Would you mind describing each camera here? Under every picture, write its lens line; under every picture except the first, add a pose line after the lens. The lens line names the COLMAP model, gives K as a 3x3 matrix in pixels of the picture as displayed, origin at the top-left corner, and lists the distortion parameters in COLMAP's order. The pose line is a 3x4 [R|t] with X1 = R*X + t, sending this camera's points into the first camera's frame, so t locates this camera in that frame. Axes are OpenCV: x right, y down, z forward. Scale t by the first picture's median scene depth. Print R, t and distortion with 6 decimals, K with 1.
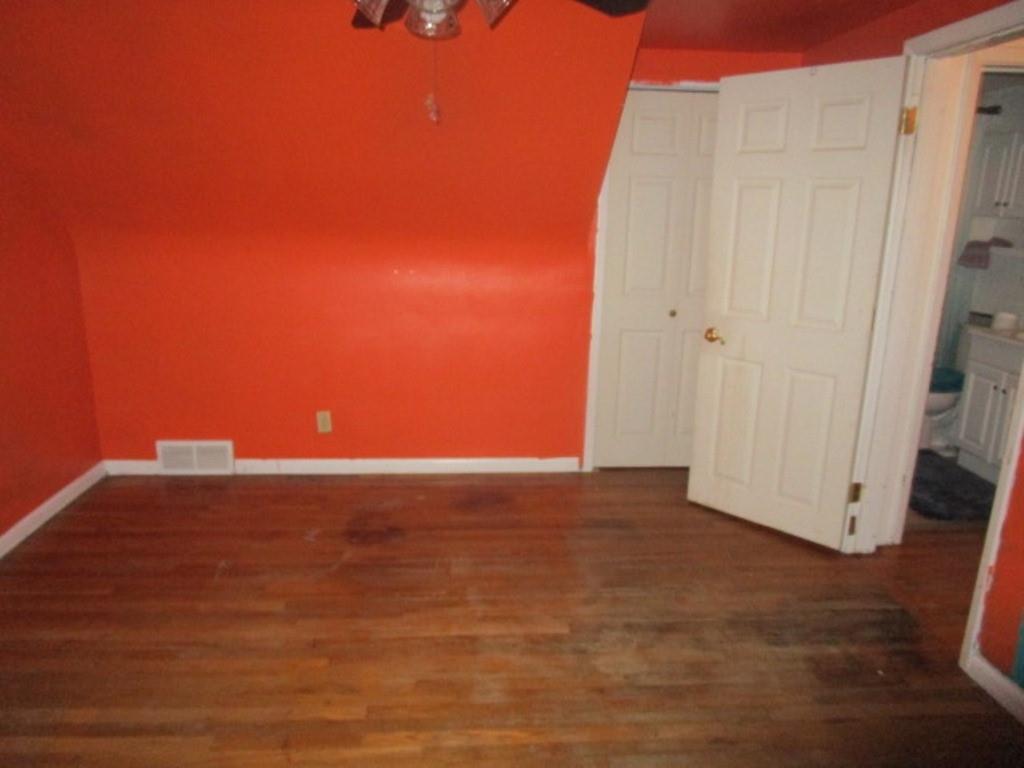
lens RADIAL K [[726.7, 0, 513.4], [0, 726.7, 387.0], [0, 0, 1]] dist [-0.029515, 0.005771]
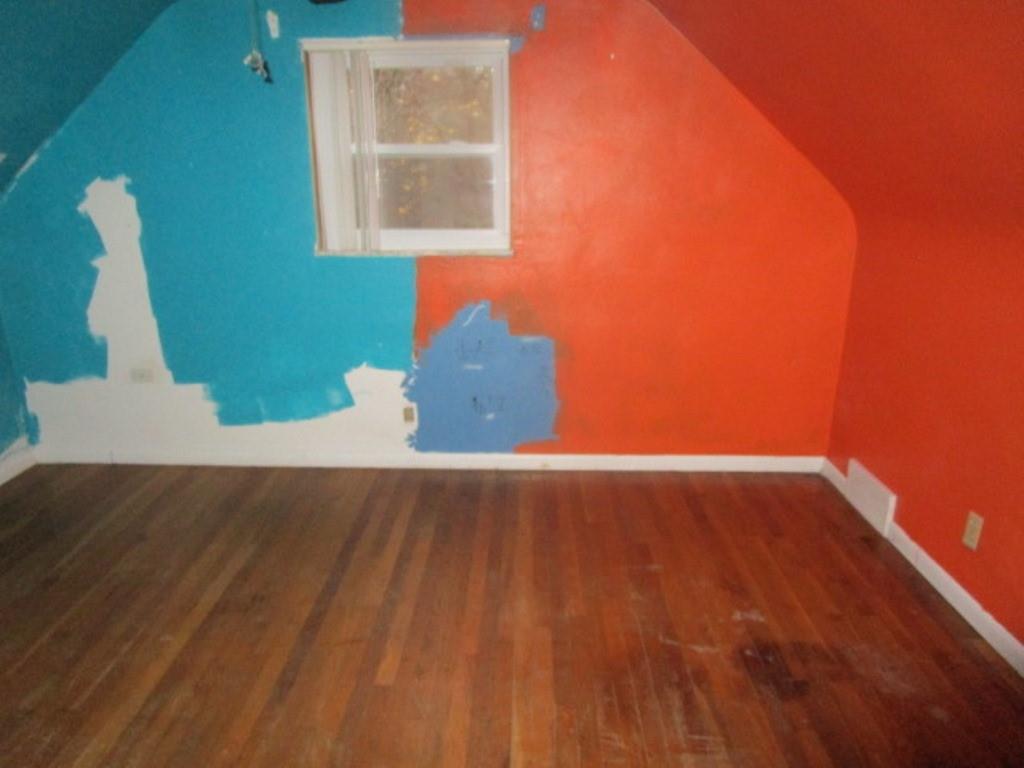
lens RADIAL K [[726.7, 0, 513.4], [0, 726.7, 387.0], [0, 0, 1]] dist [-0.029515, 0.005771]
pose [[-0.103509, 0.256485, -0.960990, 0.506606], [-0.249811, 0.928505, 0.274722, -0.202232], [0.962746, 0.268502, -0.032036, 0.878309]]
